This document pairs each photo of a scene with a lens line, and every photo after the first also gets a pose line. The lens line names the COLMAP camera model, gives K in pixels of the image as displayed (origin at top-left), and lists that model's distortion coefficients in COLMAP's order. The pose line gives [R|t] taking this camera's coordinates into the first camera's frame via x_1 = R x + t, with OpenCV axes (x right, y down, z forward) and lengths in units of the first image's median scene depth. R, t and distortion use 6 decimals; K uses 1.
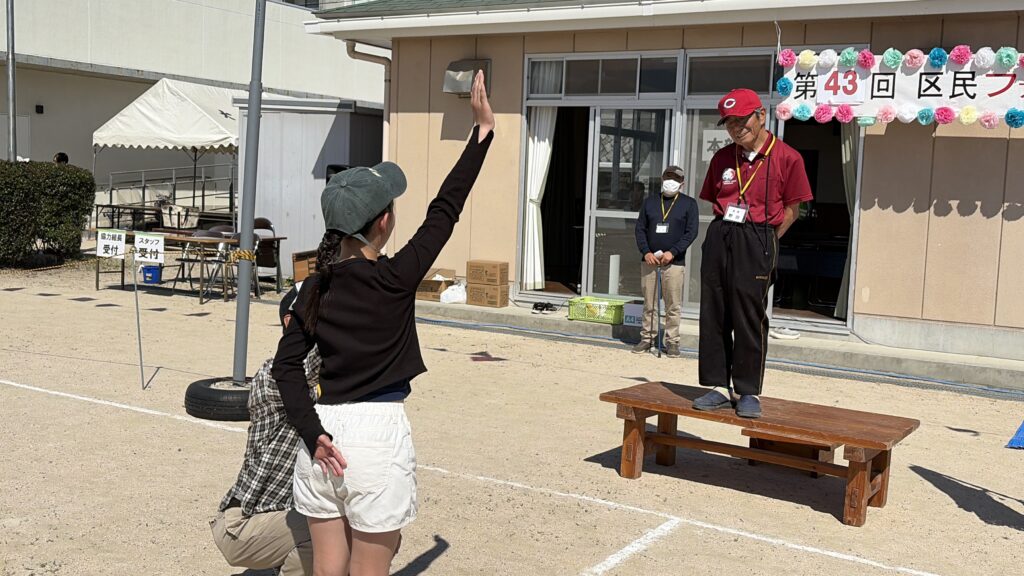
lens RADIAL K [[1074.1, 0, 534.9], [0, 1074.1, 287.9], [0, 0, 1]] dist [0.233770, -0.761393]
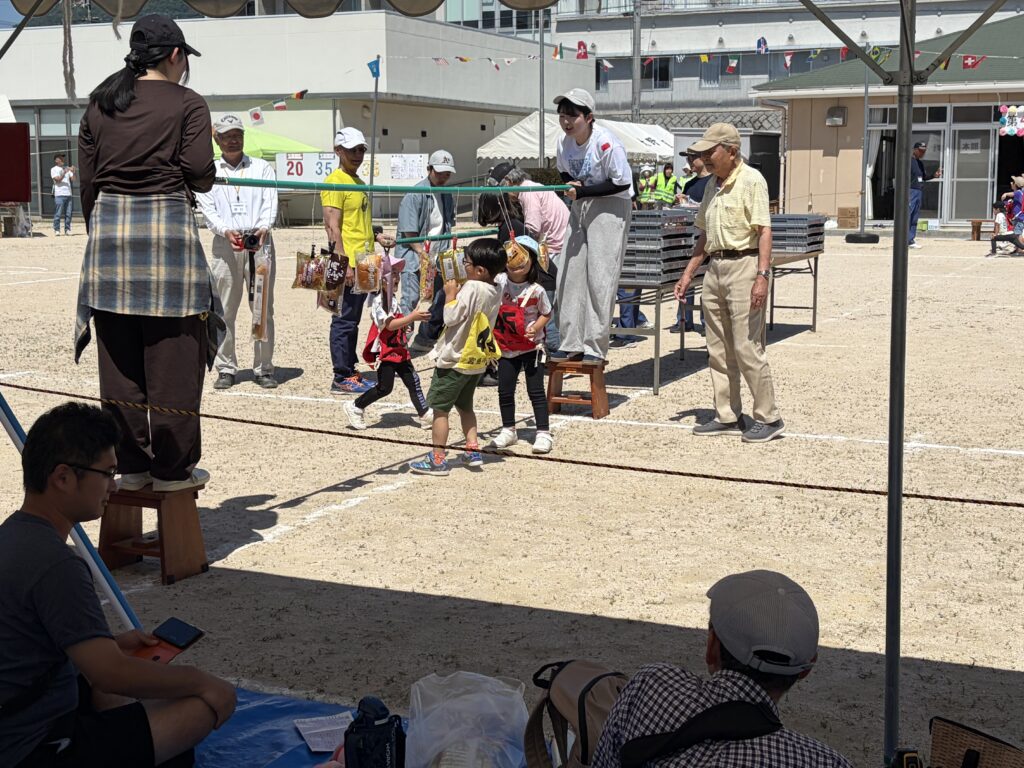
lens RADIAL K [[1509.9, 0, 512.0], [0, 1509.9, 384.0], [0, 0, 1]] dist [-0.012268, -0.057426]
pose [[0.991729, -0.059287, 0.113837, -1.032970], [0.054724, 0.997584, 0.042804, 0.154079], [-0.116099, -0.036220, 0.992577, -1.786228]]
